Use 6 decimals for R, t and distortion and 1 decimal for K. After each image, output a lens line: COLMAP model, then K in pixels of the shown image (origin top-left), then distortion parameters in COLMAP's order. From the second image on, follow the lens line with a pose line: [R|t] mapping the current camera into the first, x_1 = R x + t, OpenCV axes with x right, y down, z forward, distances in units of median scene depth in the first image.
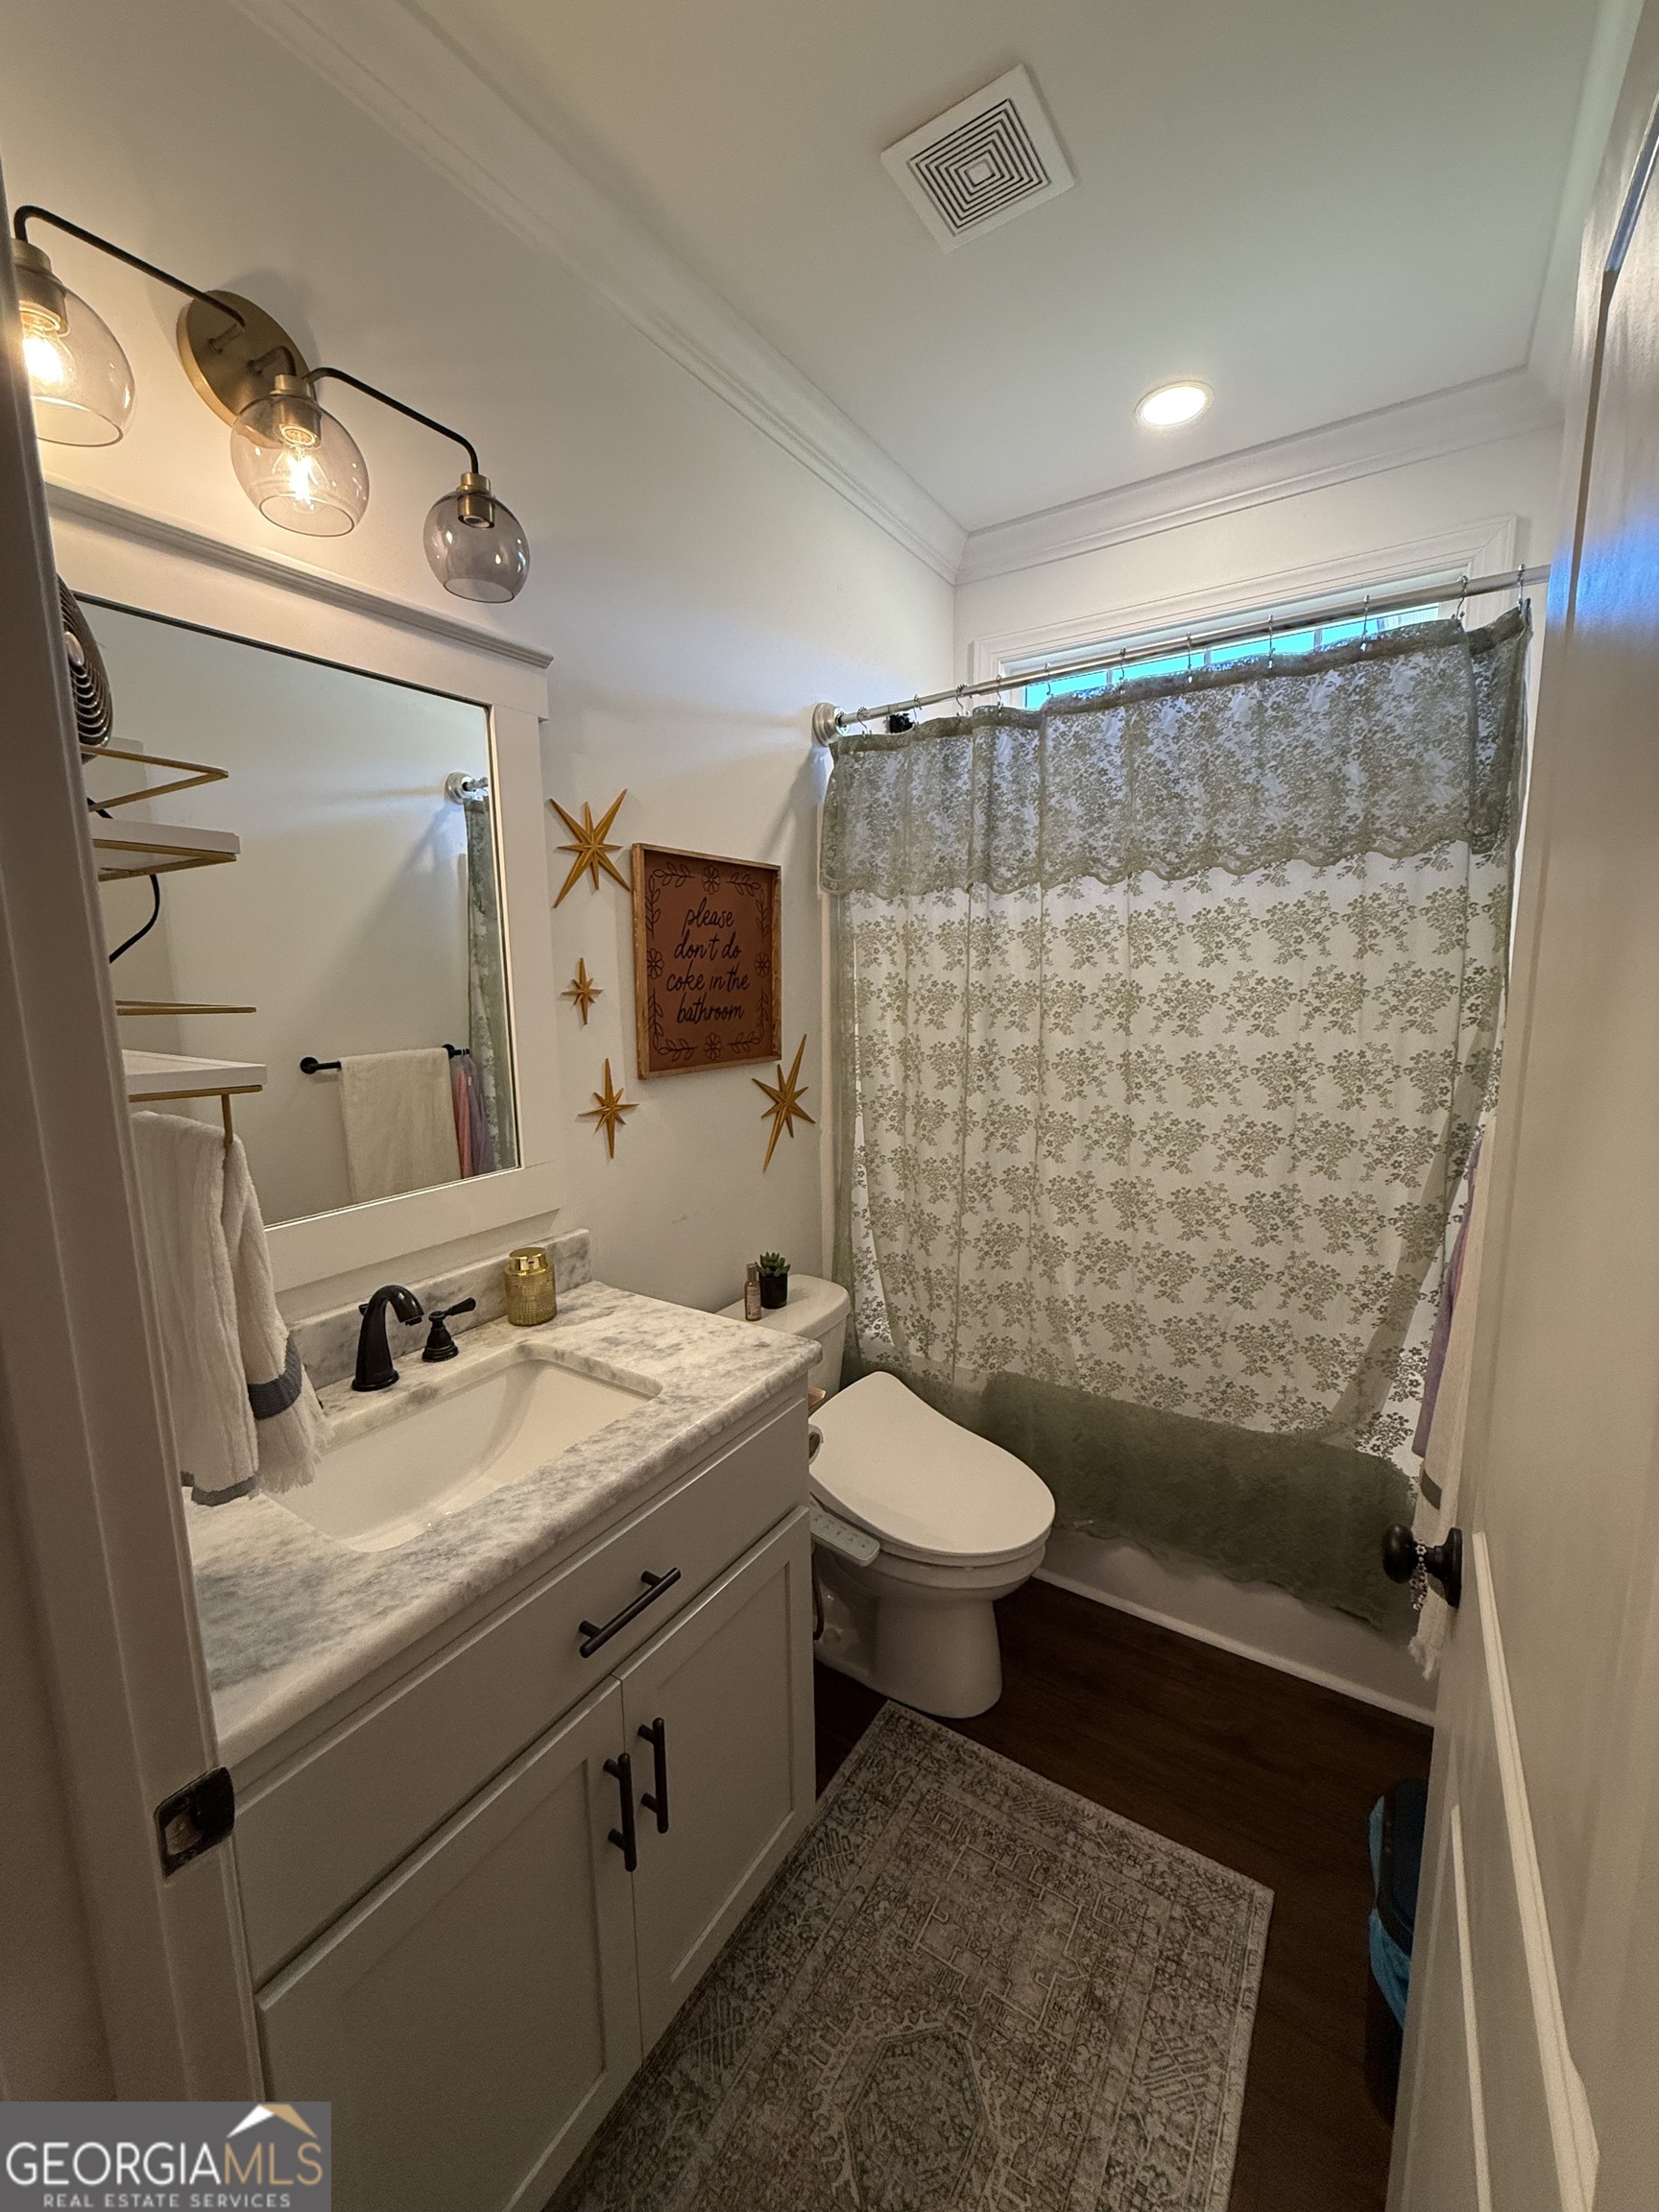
lens RADIAL K [[882.3, 0, 831.8], [0, 882.3, 1106.7], [0, 0, 1]] dist [-0.000787, 0.000213]
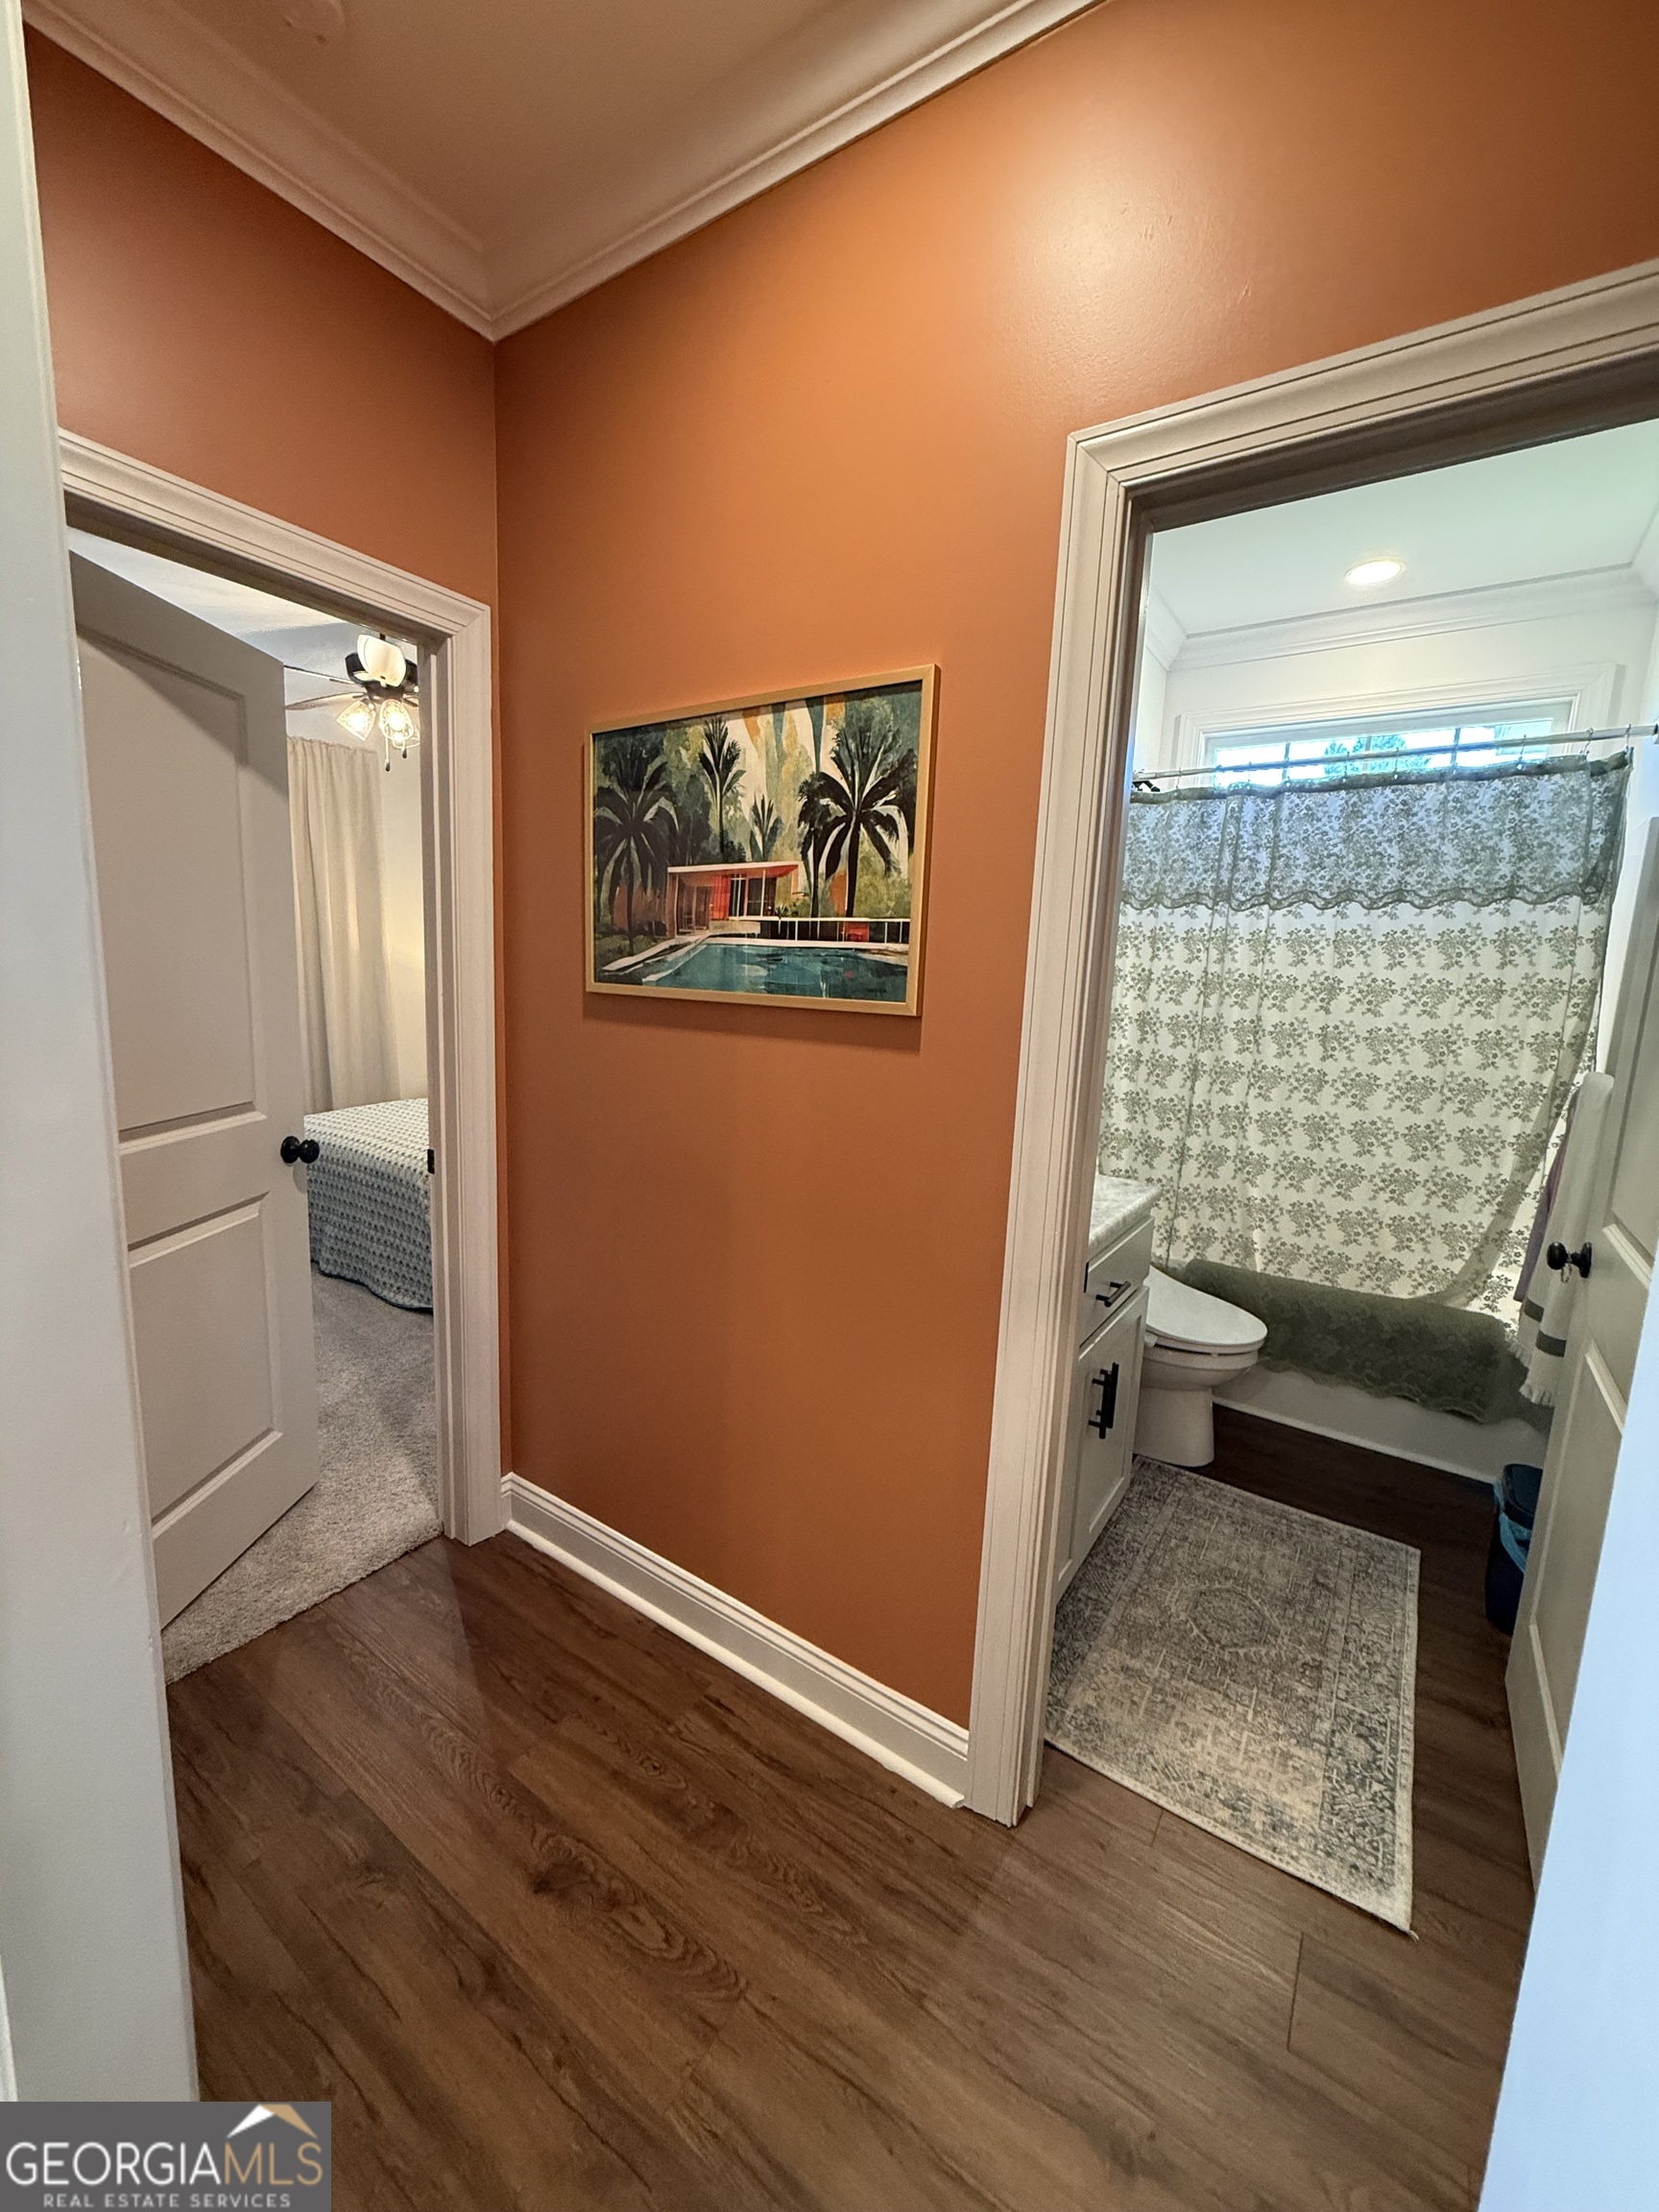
lens RADIAL K [[882.3, 0, 831.4], [0, 882.3, 1107.8], [0, 0, 1]] dist [-0.000787, 0.000213]
pose [[0.998075, 0.060863, -0.011946, -0.484684], [-0.060846, 0.998146, 0.001820, 0.128698], [0.012034, -0.001089, 0.999927, -0.496513]]
